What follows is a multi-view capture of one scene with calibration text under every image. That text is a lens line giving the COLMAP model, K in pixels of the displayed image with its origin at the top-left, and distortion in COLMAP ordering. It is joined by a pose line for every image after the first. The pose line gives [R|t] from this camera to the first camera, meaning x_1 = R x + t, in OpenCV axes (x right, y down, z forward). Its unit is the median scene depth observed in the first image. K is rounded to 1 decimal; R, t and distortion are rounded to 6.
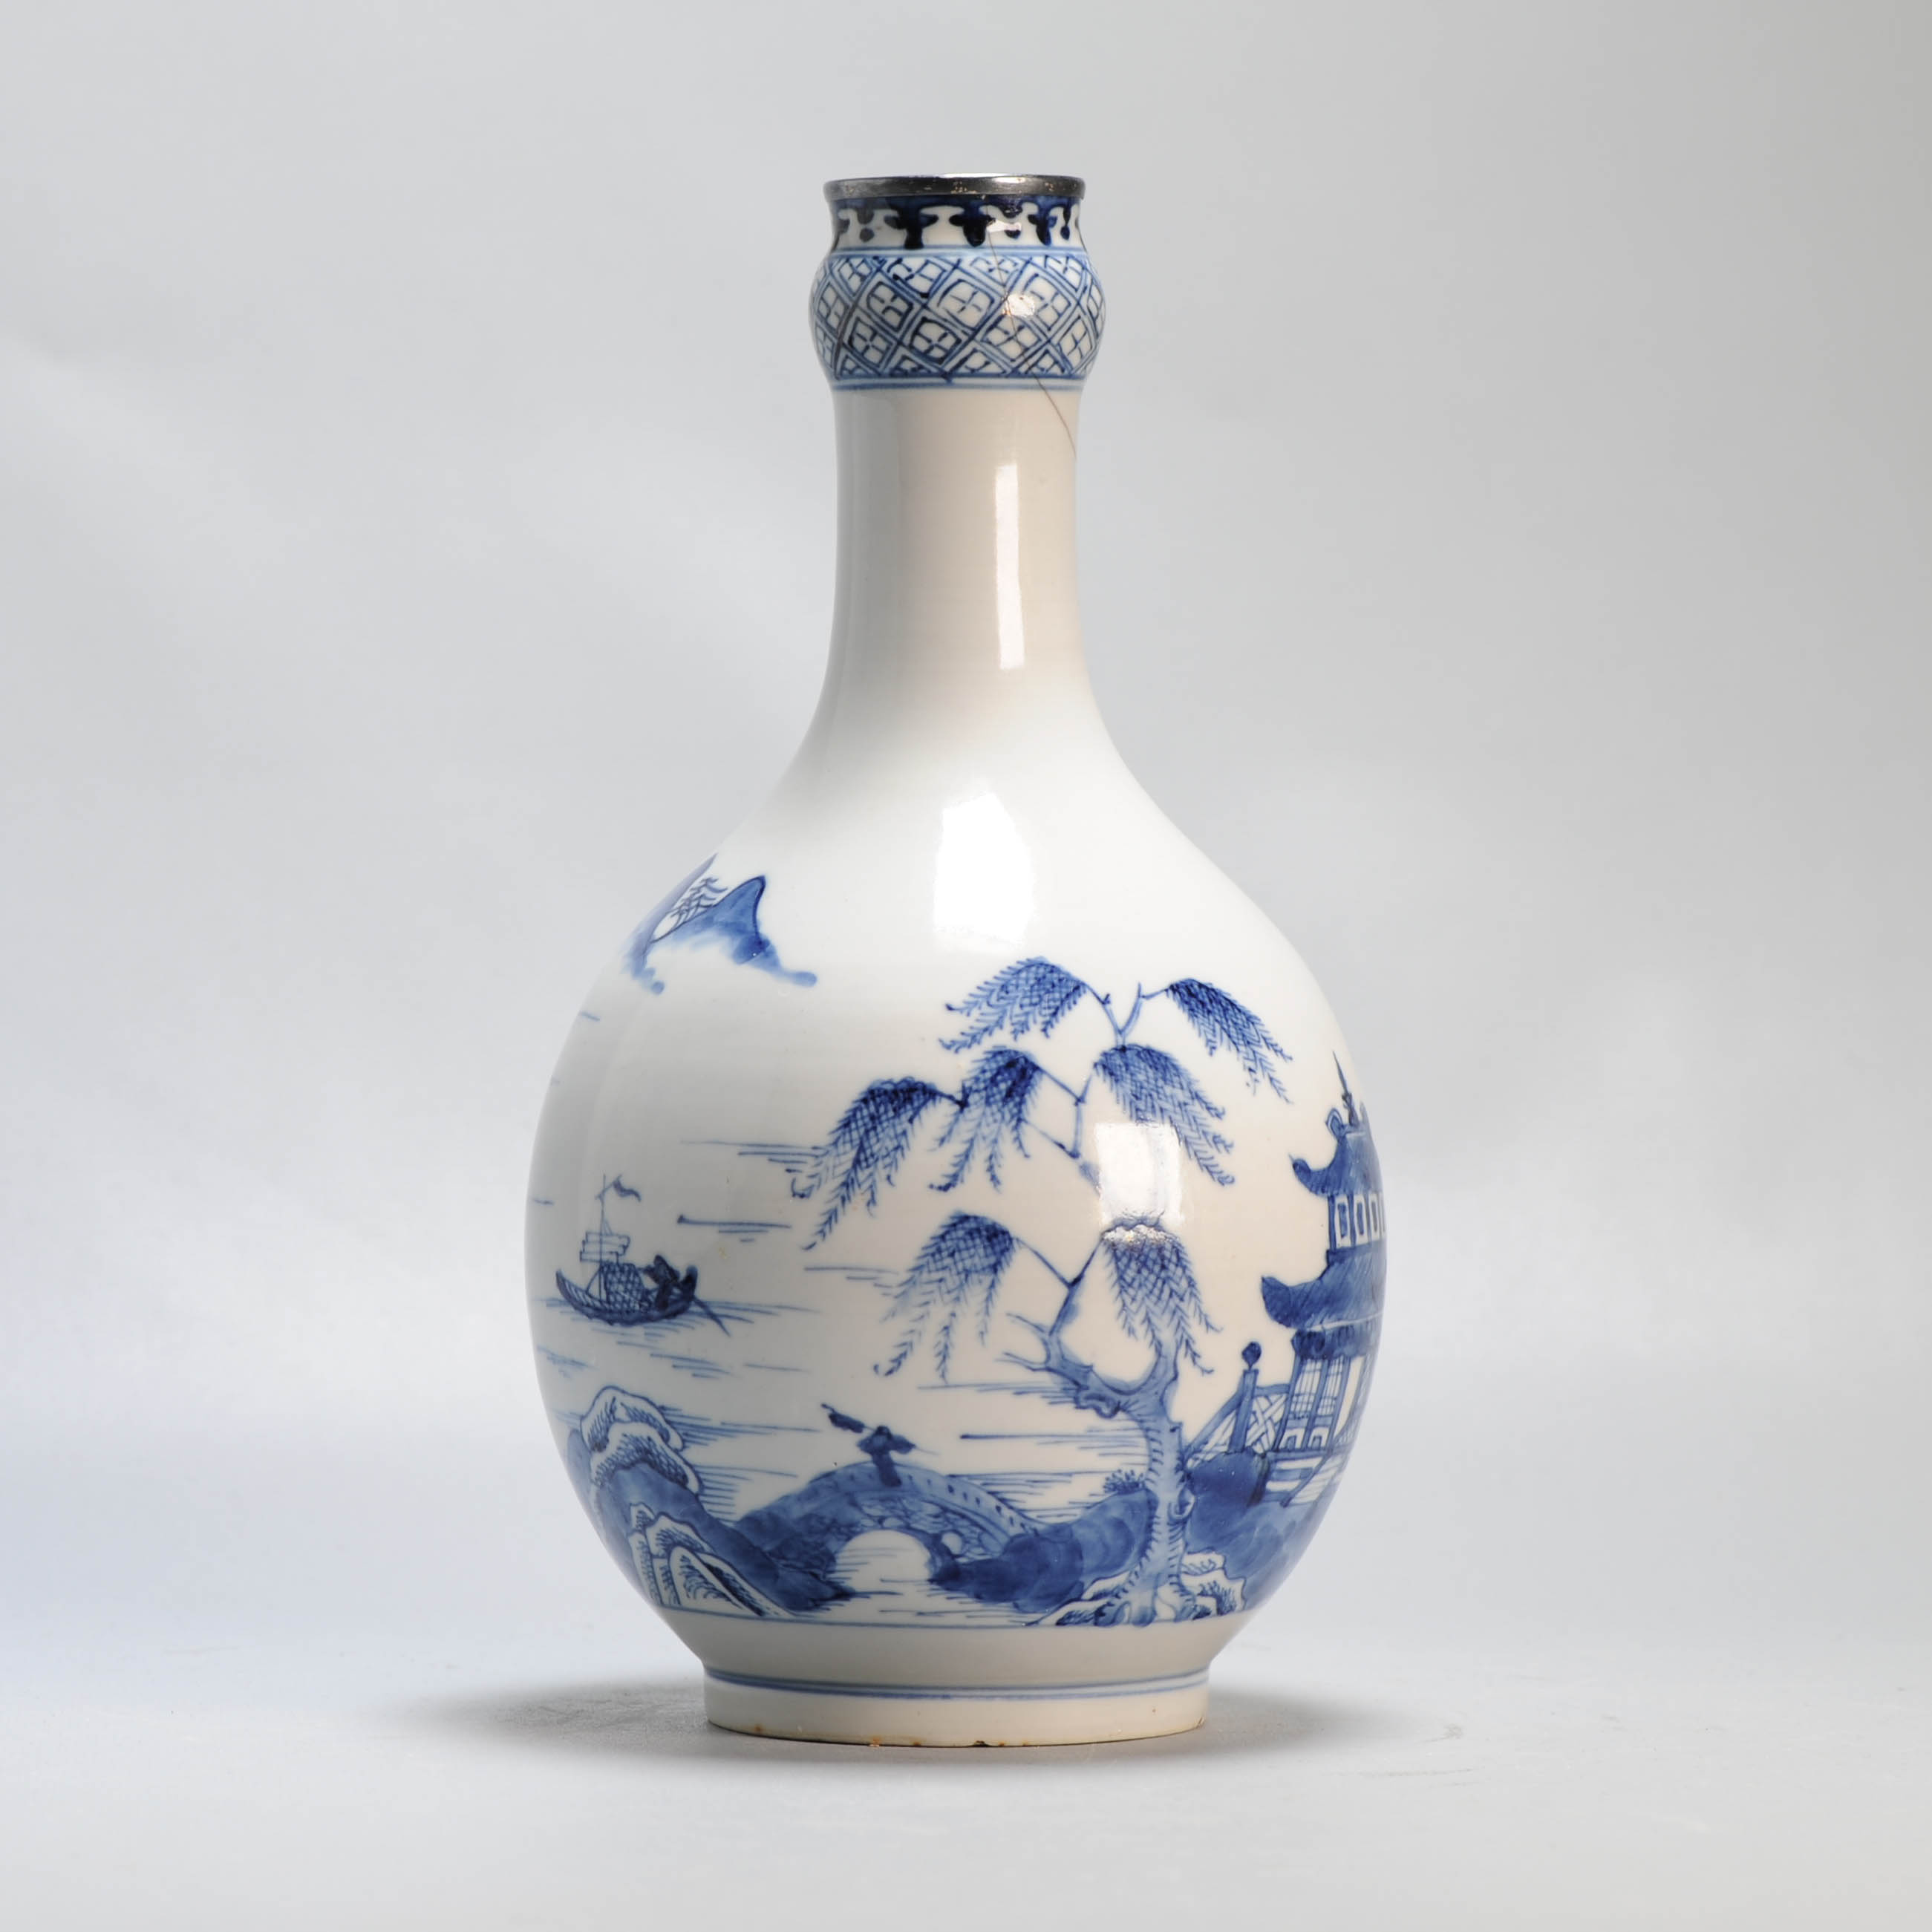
lens RADIAL K [[10012.9, 0, 966.0], [0, 10012.9, 966.0], [0, 0, 1]] dist [-0.027032, -0.204775]
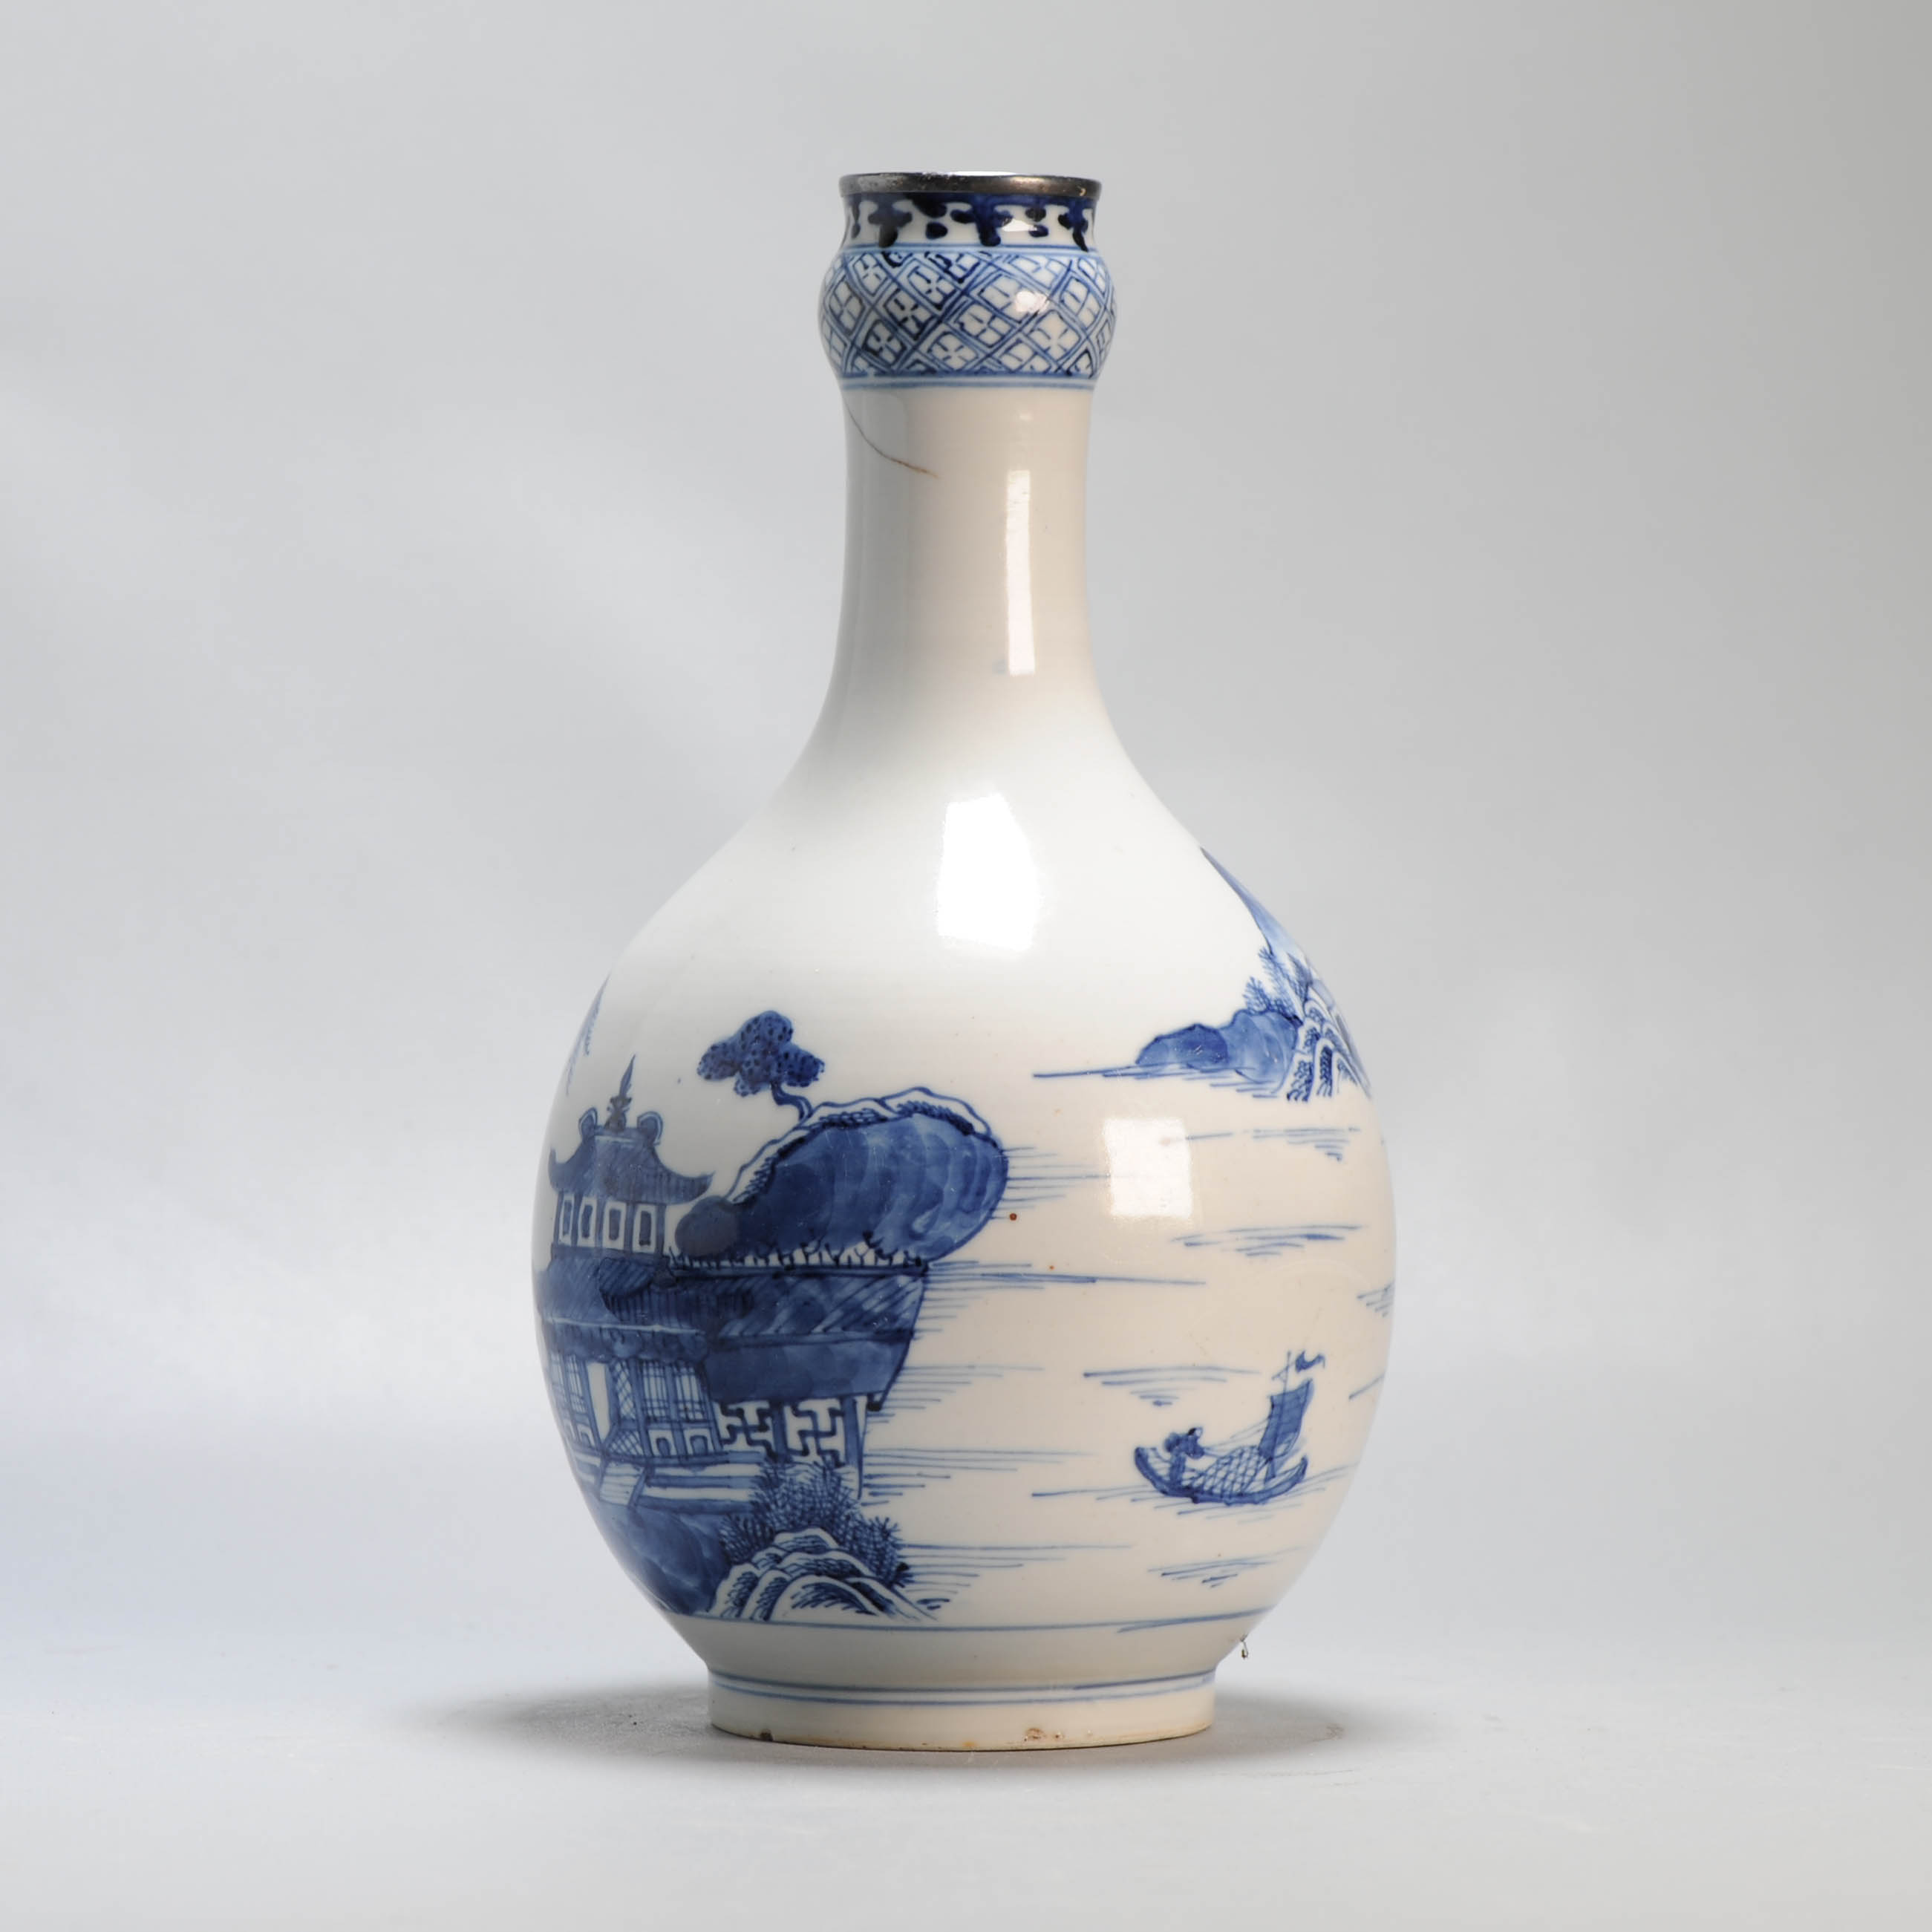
lens RADIAL K [[10012.9, 0, 966.0], [0, 10012.9, 966.0], [0, 0, 1]] dist [-0.027032, -0.204775]
pose [[-0.608316, 0.020456, -0.793431, 0.813399], [-0.033740, 0.998098, 0.051600, -0.053104], [0.792977, 0.058160, -0.606469, 1.653760]]
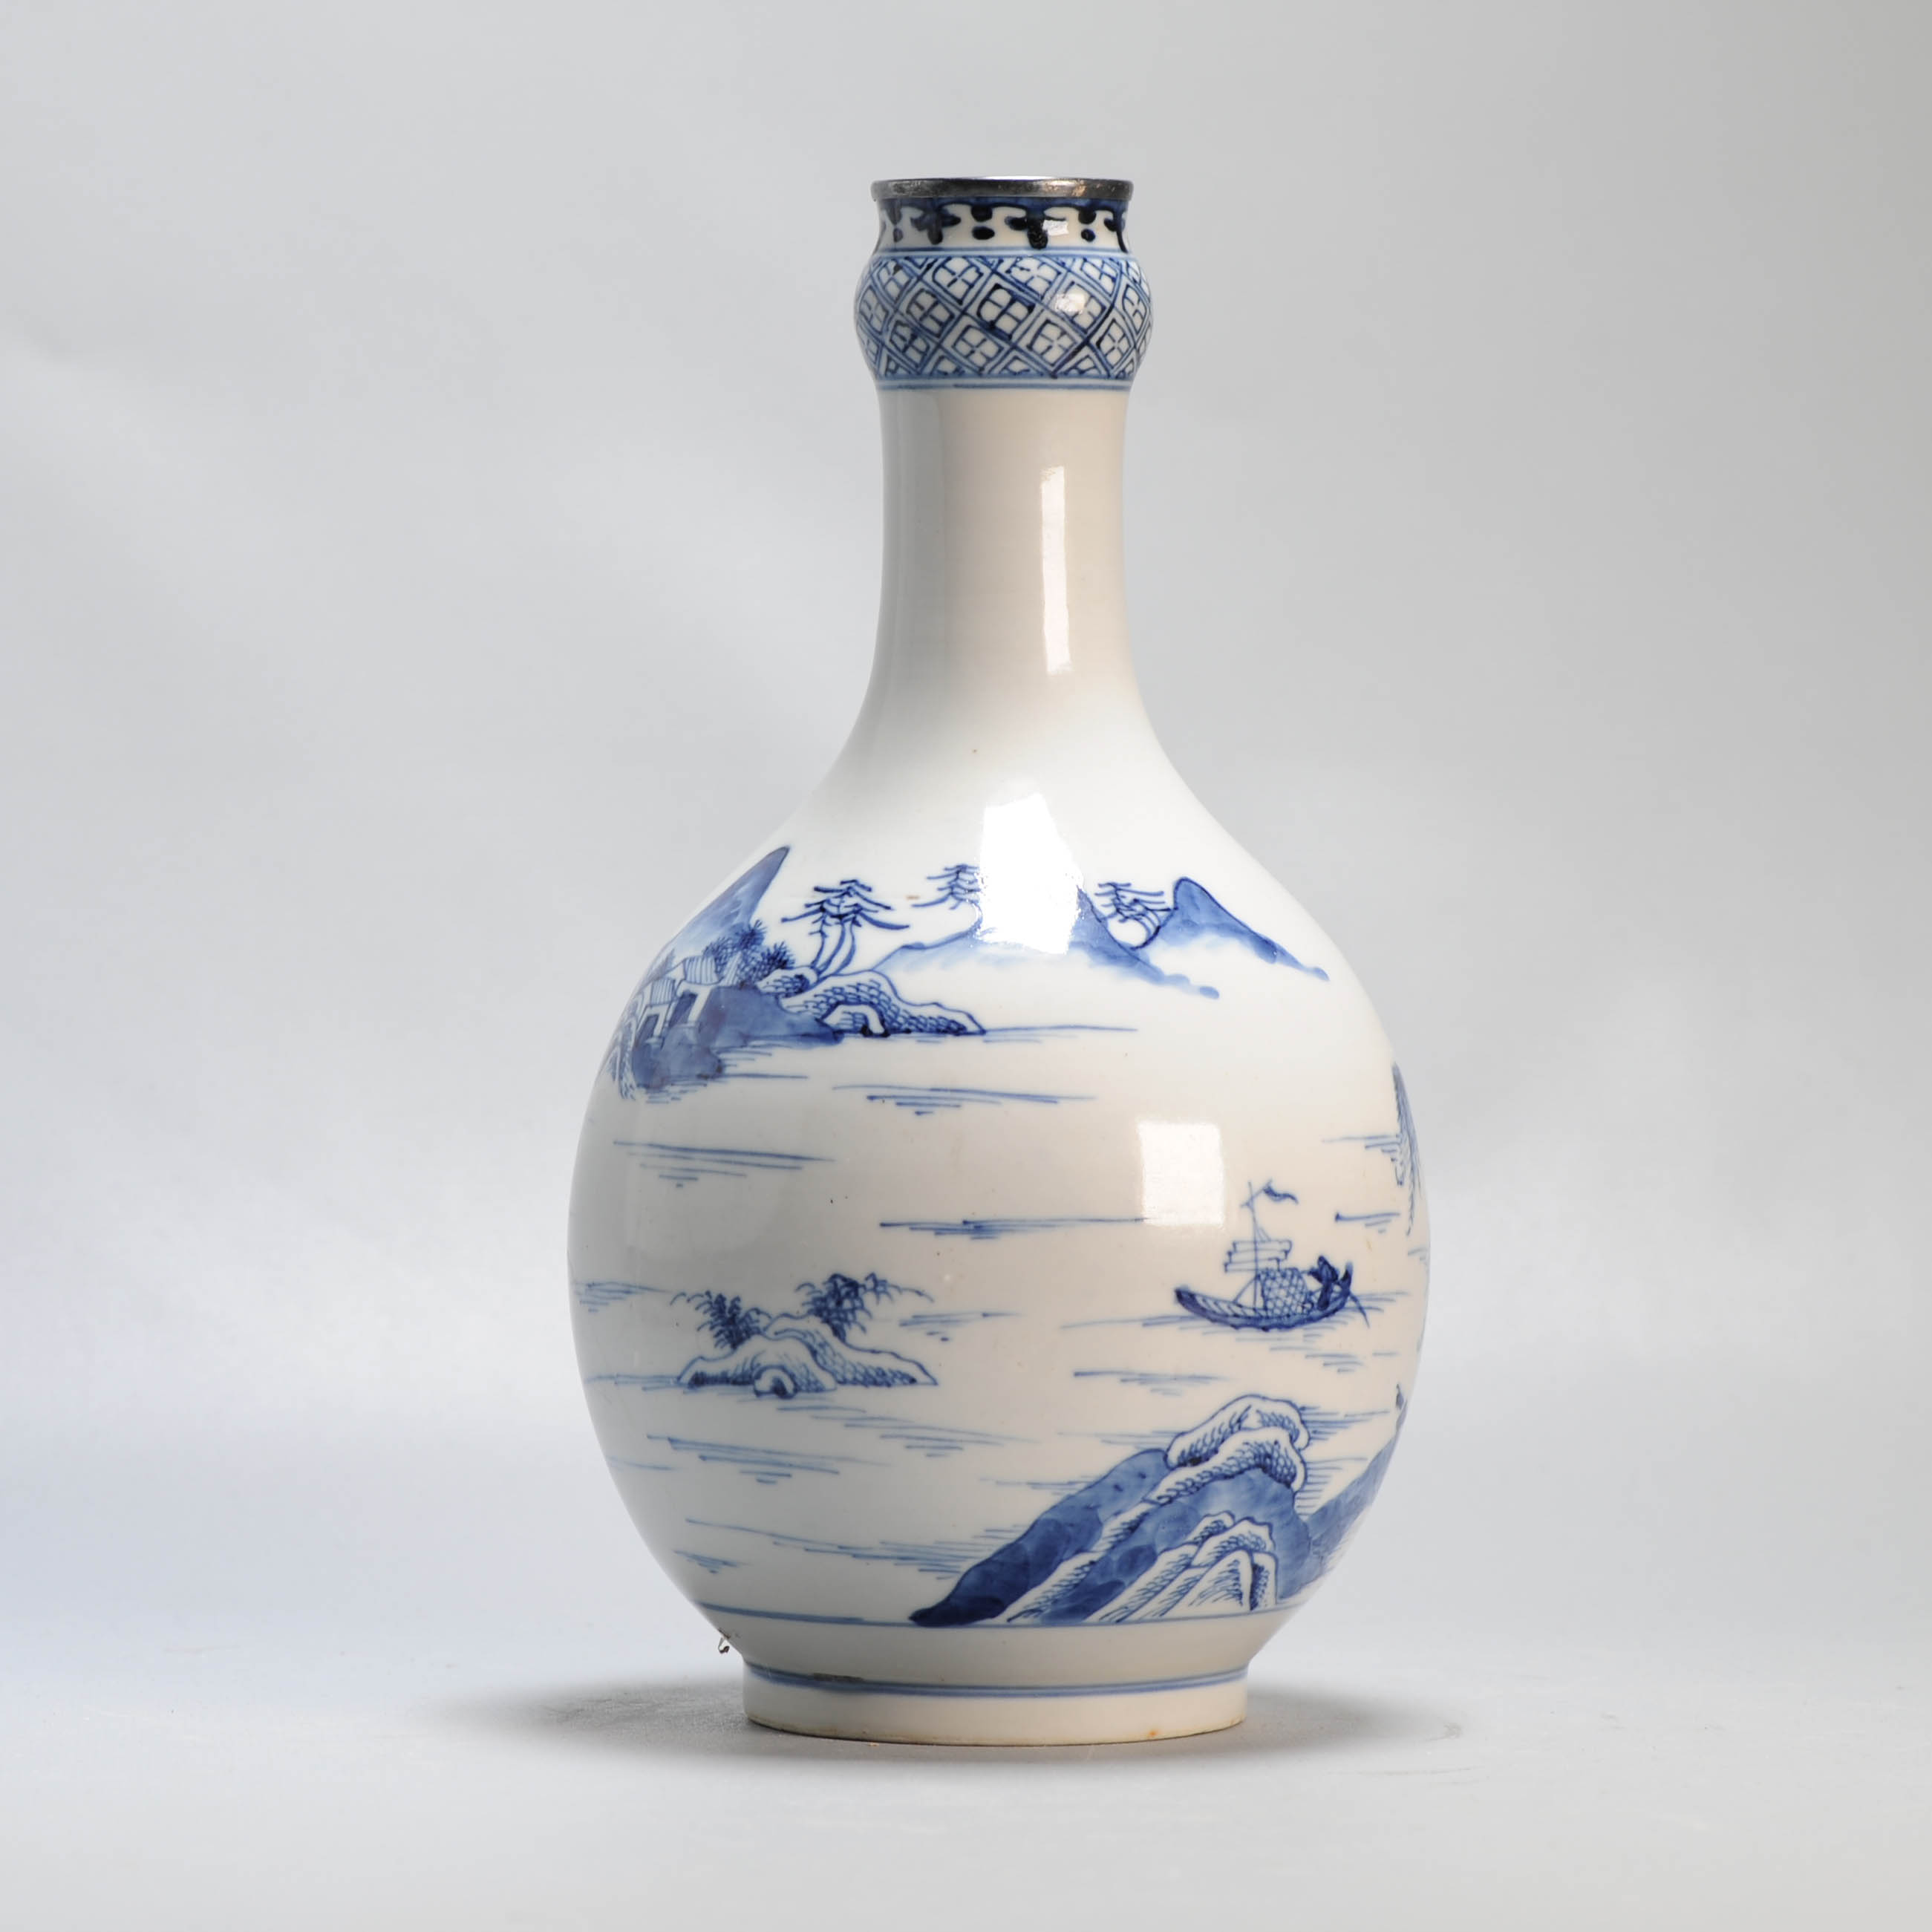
lens RADIAL K [[10012.9, 0, 966.0], [0, 10012.9, 966.0], [0, 0, 1]] dist [-0.027032, -0.204775]
pose [[0.032820, -0.038430, 0.998722, -1.031717], [0.030931, 0.998821, 0.037417, -0.038668], [-0.998983, 0.029664, 0.033970, 0.999530]]
